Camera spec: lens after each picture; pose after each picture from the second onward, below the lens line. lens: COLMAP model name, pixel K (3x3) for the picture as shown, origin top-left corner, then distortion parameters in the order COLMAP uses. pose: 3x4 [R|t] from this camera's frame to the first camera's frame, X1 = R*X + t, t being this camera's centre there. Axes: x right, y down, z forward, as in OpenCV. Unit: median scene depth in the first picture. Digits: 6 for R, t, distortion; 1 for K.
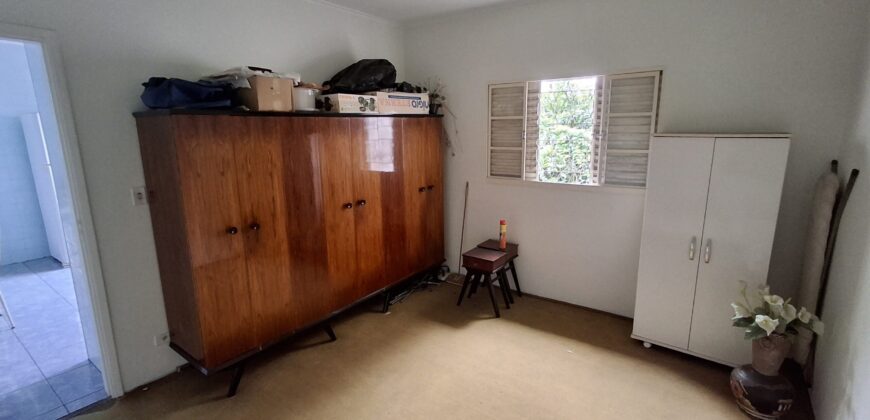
lens RADIAL K [[410.8, 0, 435.0], [0, 410.8, 210.0], [0, 0, 1]] dist [0.000157, -0.000158]
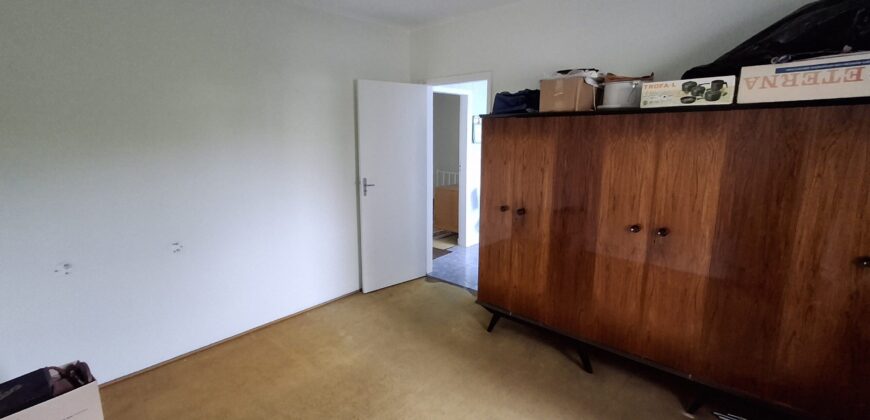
lens RADIAL K [[392.0, 0, 424.5], [0, 392.0, 206.7], [0, 0, 1]] dist [0.001139, 0.000008]
pose [[-0.139103, 0.197914, -0.970299, 0.639542], [-0.193089, 0.955598, 0.222597, -0.159900], [0.971271, 0.218318, -0.094712, 0.788968]]
